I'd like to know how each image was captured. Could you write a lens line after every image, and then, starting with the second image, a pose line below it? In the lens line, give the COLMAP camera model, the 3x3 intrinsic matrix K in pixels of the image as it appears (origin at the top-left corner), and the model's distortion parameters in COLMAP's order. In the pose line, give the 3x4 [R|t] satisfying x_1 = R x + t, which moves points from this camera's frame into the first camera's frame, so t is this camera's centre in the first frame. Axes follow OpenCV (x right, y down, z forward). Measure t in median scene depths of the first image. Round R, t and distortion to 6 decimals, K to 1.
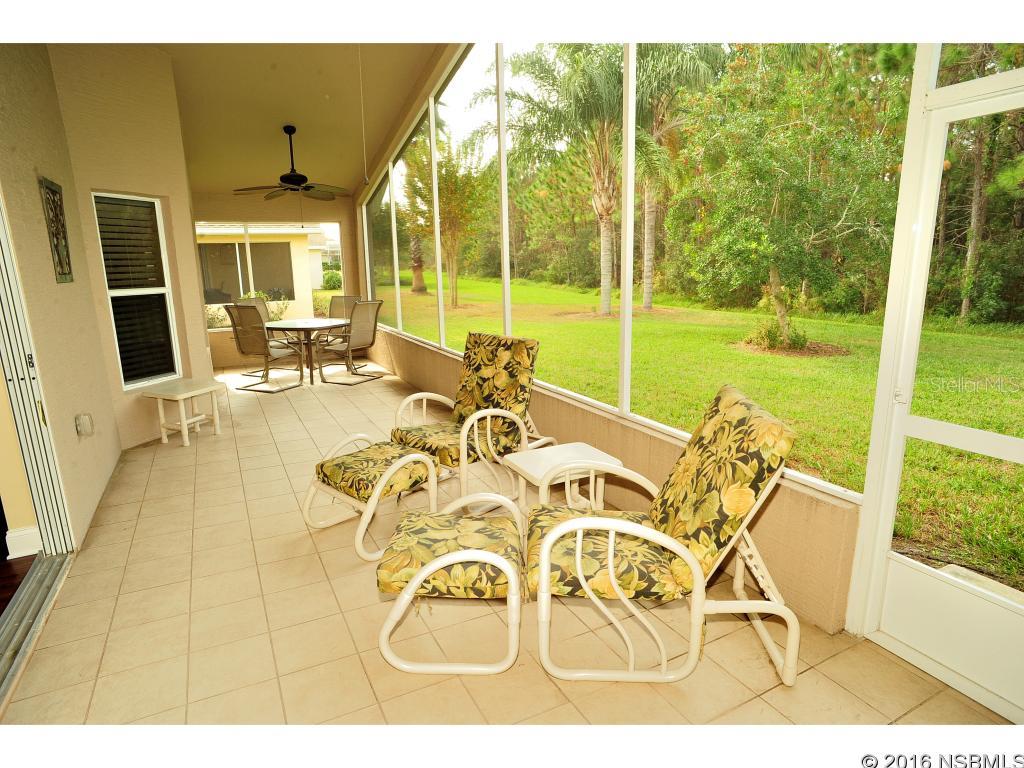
lens RADIAL K [[584.5, 0, 514.8], [0, 584.5, 389.3], [0, 0, 1]] dist [-0.082576, 0.056319]
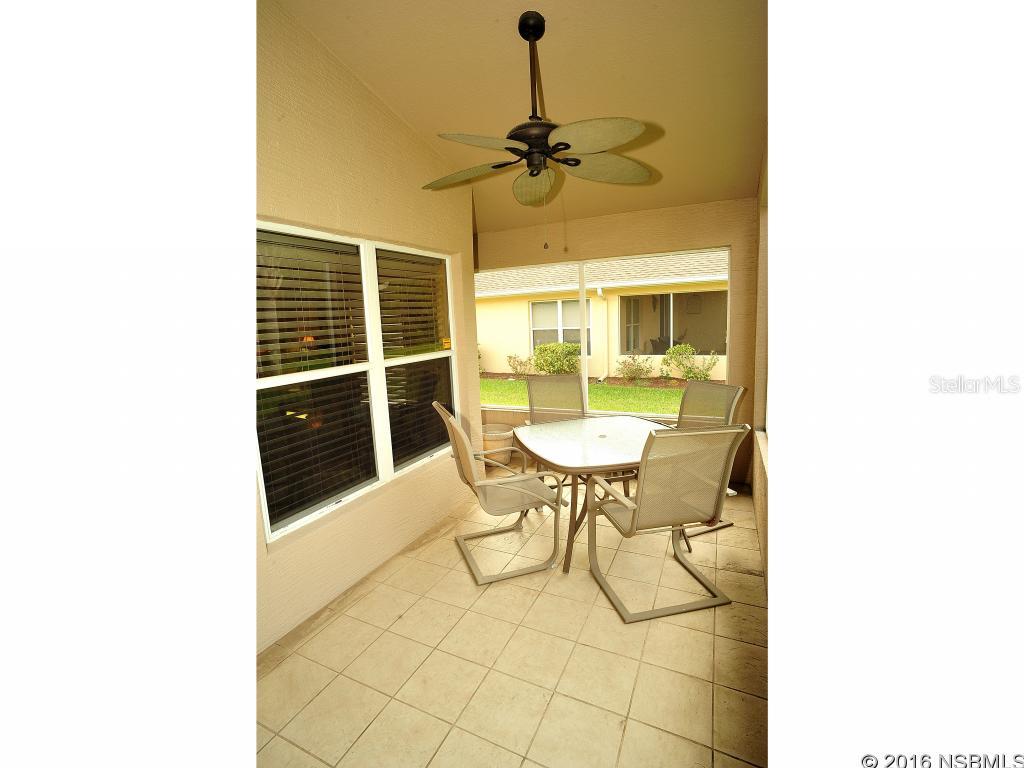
lens RADIAL K [[426.9, 0, 512.0], [0, 426.9, 384.0], [0, 0, 1]] dist [-0.000061, -0.000006]
pose [[0.592722, 0.103288, -0.798756, -0.137068], [-0.136772, 0.990247, 0.026557, -0.222865], [0.793709, 0.093507, 0.601068, 0.933647]]
